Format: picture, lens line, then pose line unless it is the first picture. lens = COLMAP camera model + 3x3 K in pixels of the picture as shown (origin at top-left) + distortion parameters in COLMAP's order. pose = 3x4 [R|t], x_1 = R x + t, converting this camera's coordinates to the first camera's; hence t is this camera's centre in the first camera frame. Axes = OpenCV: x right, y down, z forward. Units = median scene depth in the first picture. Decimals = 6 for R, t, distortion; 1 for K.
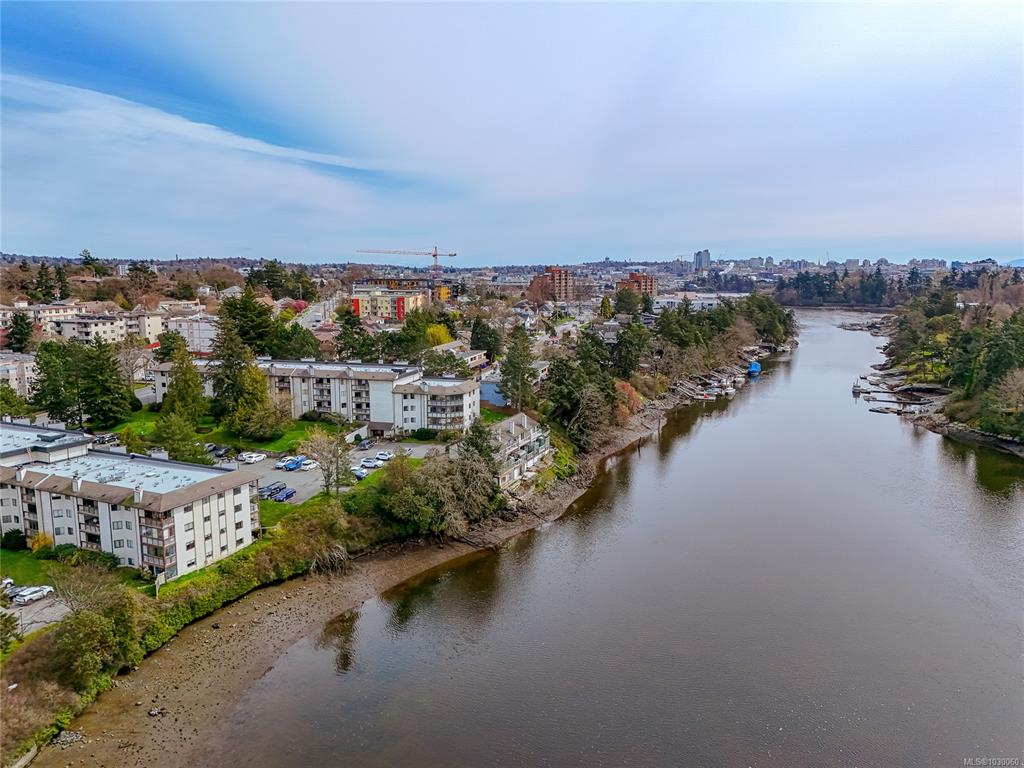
lens RADIAL K [[745.6, 0, 512.0], [0, 745.6, 384.0], [0, 0, 1]] dist [0.129292, -0.131353]
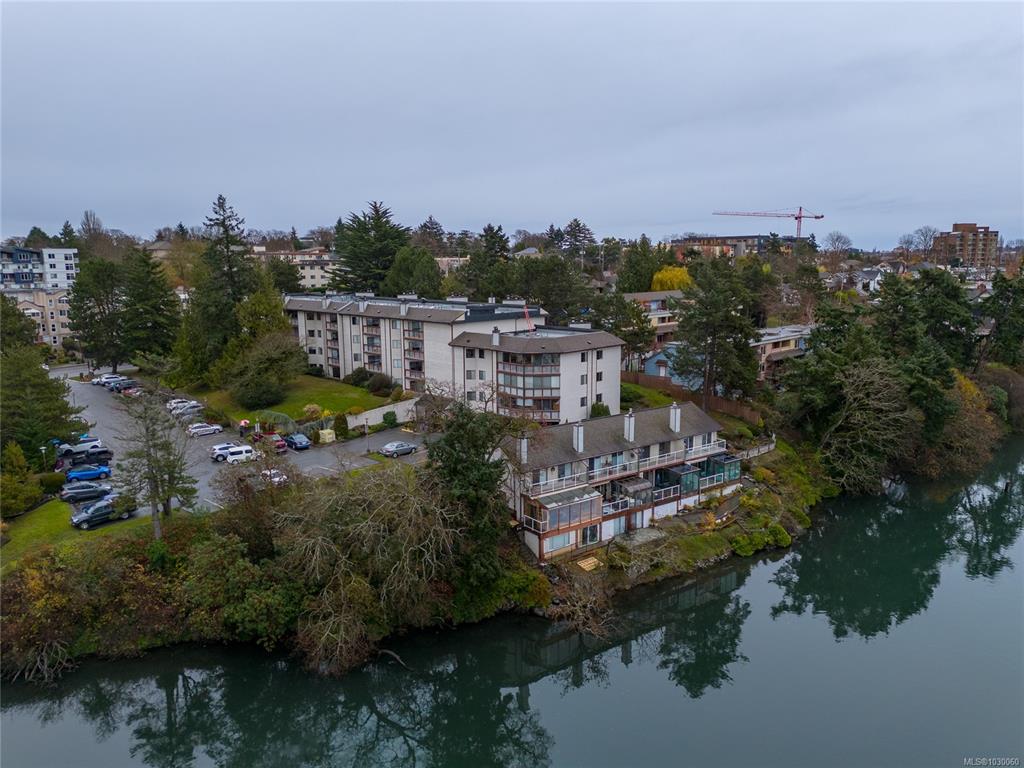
lens RADIAL K [[745.6, 0, 512.0], [0, 745.6, 384.0], [0, 0, 1]] dist [0.129292, -0.131353]
pose [[0.880101, 0.077314, -0.468449, 0.149723], [-0.067208, 0.997004, 0.038280, 0.016223], [0.470005, -0.002206, 0.882661, 0.525909]]
